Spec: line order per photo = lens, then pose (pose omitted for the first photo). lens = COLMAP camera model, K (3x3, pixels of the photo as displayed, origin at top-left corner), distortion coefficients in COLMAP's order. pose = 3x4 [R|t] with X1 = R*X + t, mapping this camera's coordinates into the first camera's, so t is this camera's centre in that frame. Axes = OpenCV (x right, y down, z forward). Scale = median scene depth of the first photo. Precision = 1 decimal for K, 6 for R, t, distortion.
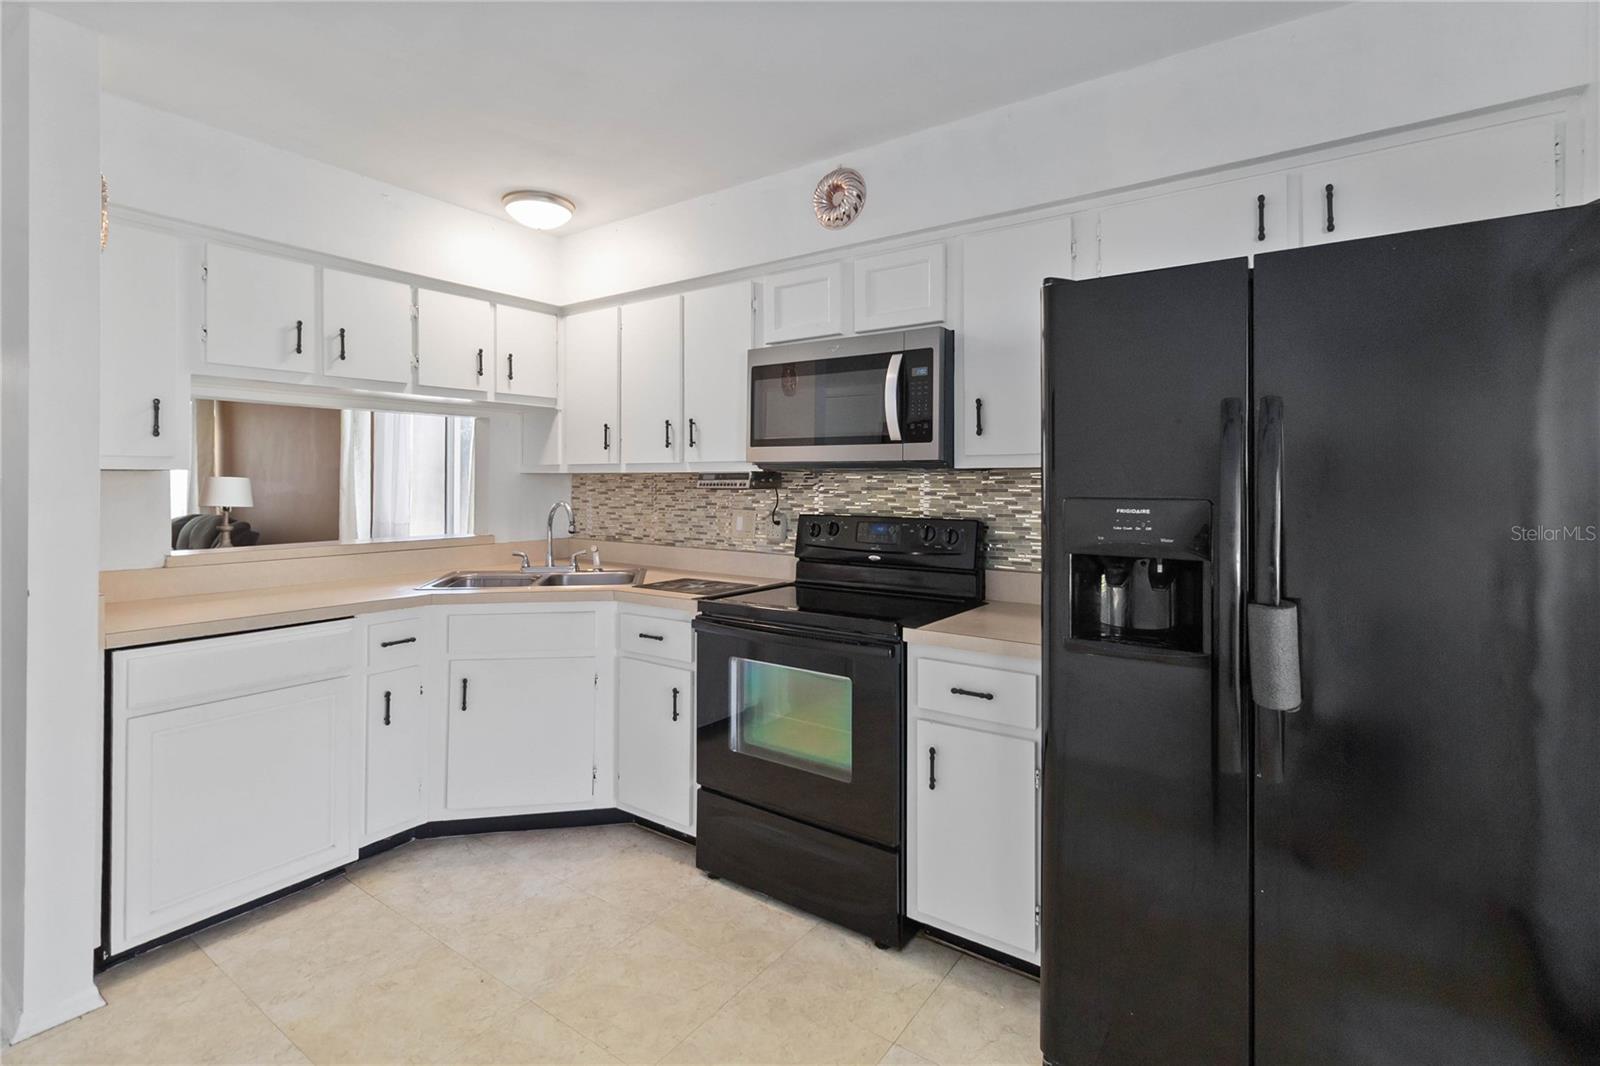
lens RADIAL K [[767.8, 0, 792.0], [0, 767.8, 475.0], [0, 0, 1]] dist [-0.000643, 0.000209]
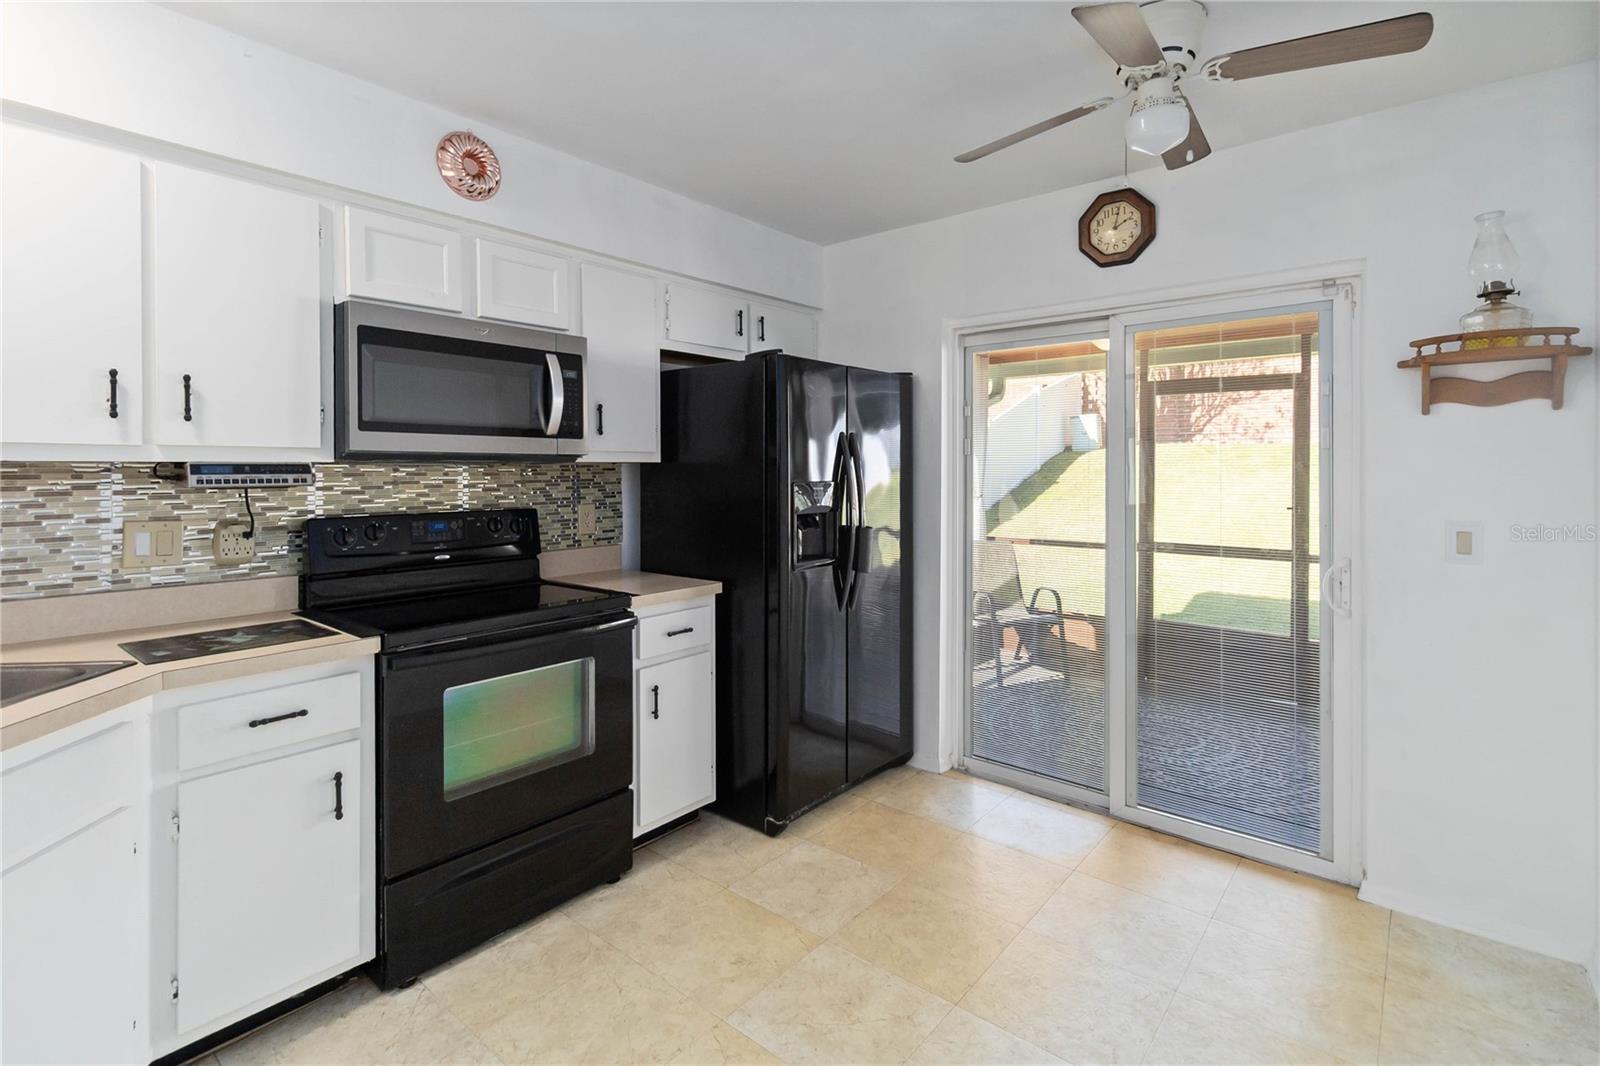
lens RADIAL K [[767.8, 0, 792.0], [0, 767.8, 475.0], [0, 0, 1]] dist [-0.000643, 0.000209]
pose [[0.065569, -0.008293, 0.997814, -0.756528], [-0.003569, 0.999957, 0.008546, -0.000138], [-0.997842, -0.004121, 0.065537, 0.502810]]
